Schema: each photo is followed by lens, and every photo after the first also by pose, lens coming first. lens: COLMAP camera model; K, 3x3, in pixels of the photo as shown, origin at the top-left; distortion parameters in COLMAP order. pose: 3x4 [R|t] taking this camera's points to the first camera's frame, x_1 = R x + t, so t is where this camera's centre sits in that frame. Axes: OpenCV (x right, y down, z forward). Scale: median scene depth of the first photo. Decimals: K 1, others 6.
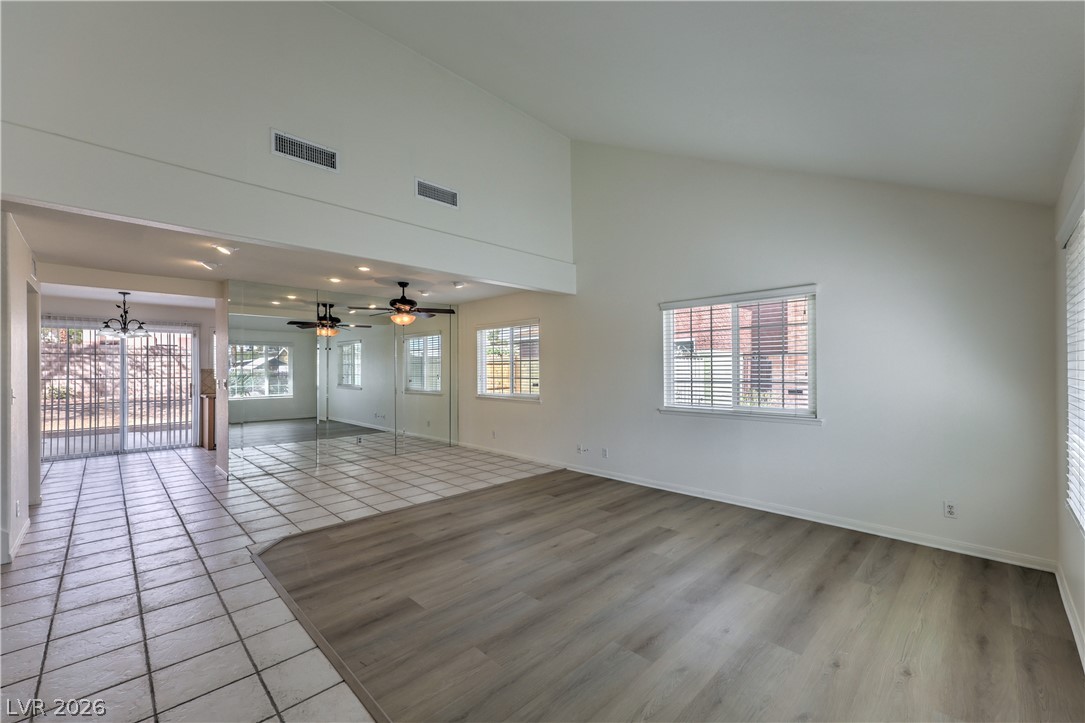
lens RADIAL K [[445.9, 0, 549.4], [0, 445.9, 370.5], [0, 0, 1]] dist [0.008124, -0.000136]
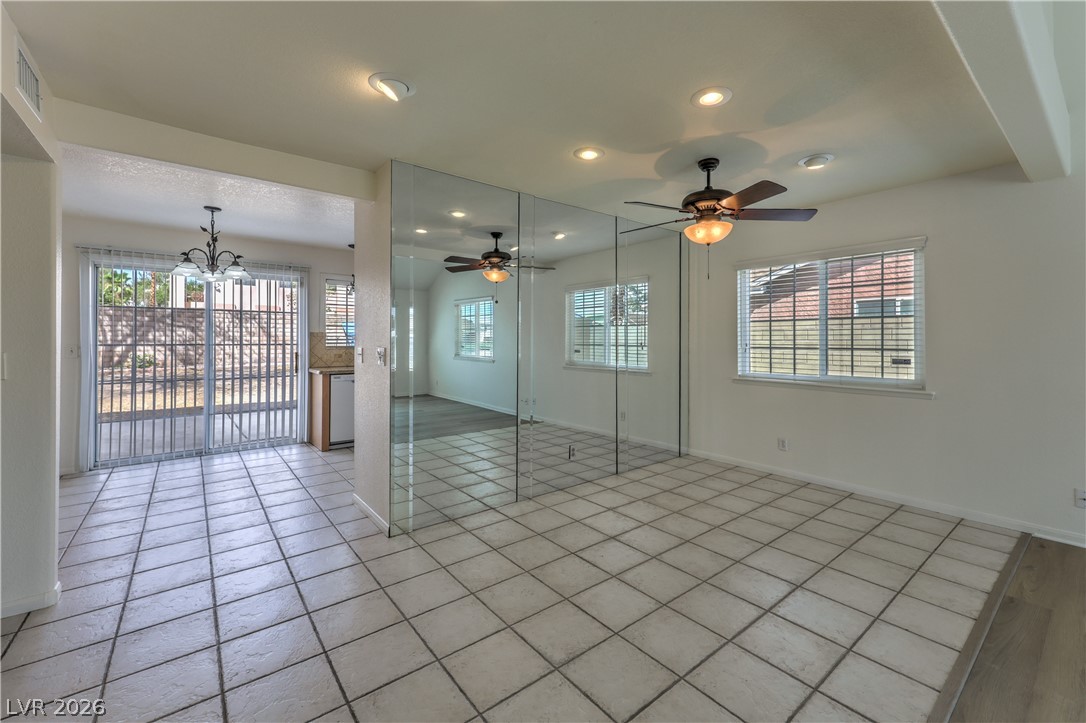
lens RADIAL K [[446.3, 0, 551.3], [0, 446.3, 339.9], [0, 0, 1]] dist [0.008124, -0.000136]
pose [[0.994917, 0.006713, -0.100473, -0.458316], [-0.007174, 0.999965, -0.004233, 0.012441], [0.100441, 0.004932, 0.994931, 0.472958]]
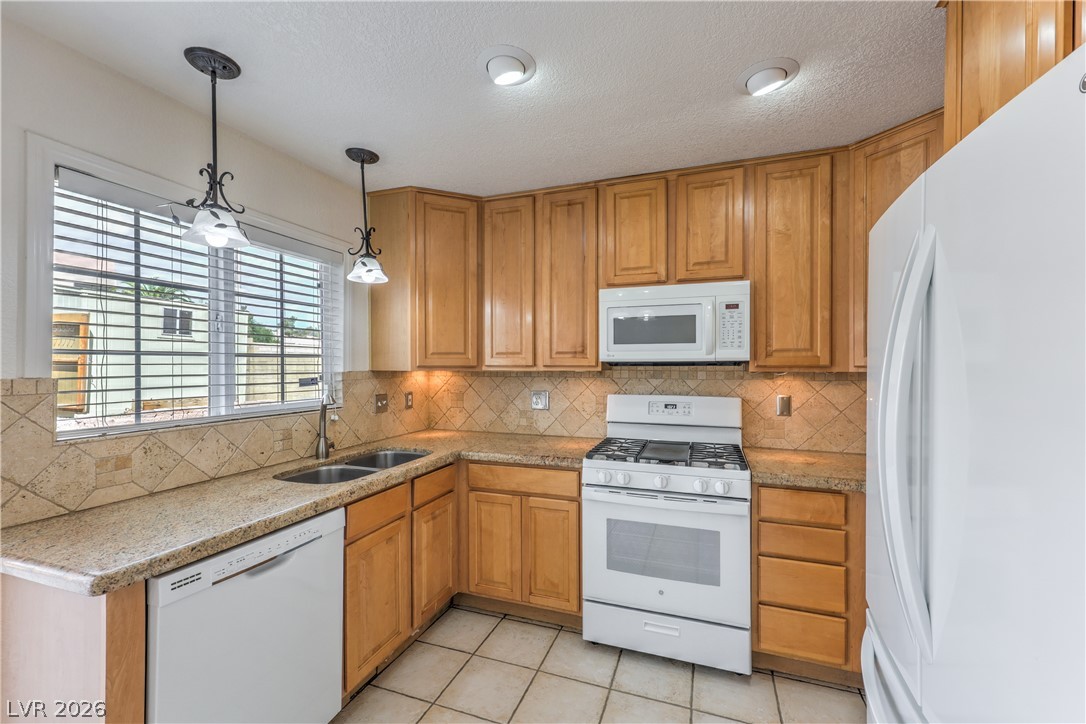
lens RADIAL K [[446.3, 0, 546.3], [0, 446.3, 367.1], [0, 0, 1]] dist [0.008124, -0.000136]
pose [[0.905029, 0.001506, 0.425346, -0.924444], [-0.000038, 0.999994, -0.003460, -0.010539], [-0.425349, 0.003115, 0.905024, 1.081197]]
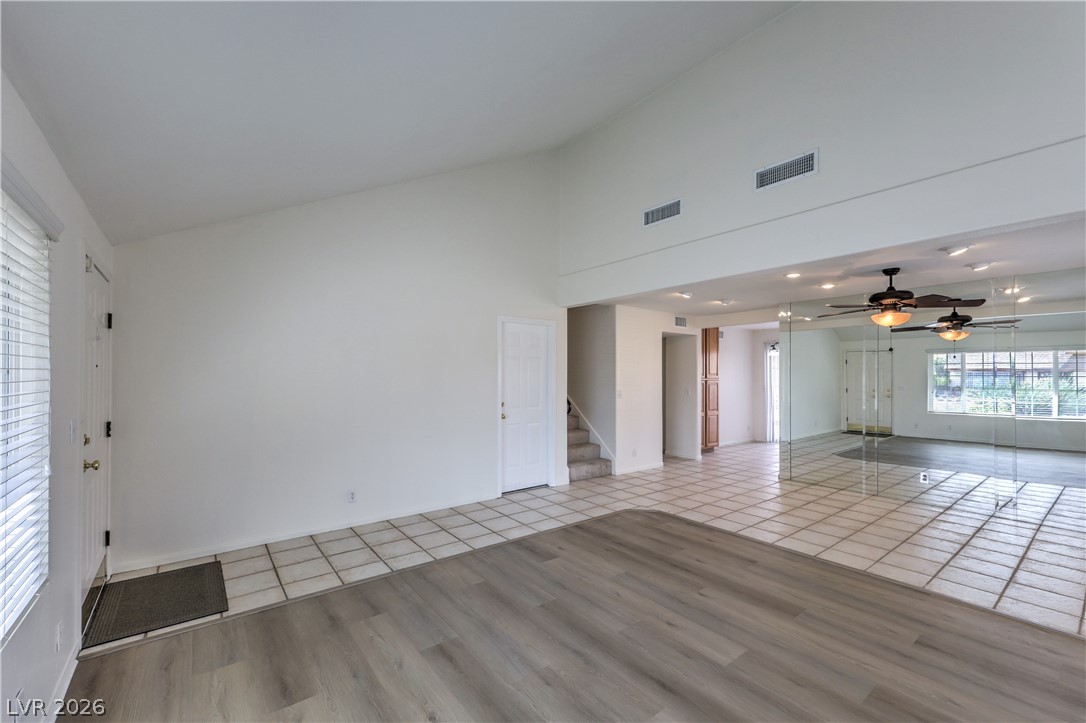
lens RADIAL K [[446.3, 0, 546.8], [0, 446.3, 375.1], [0, 0, 1]] dist [0.008124, -0.000136]
pose [[-0.120817, 0.004341, -0.992665, 0.476339], [-0.009143, 0.999943, 0.005486, -0.020044], [0.992633, 0.009739, -0.120771, 0.526578]]
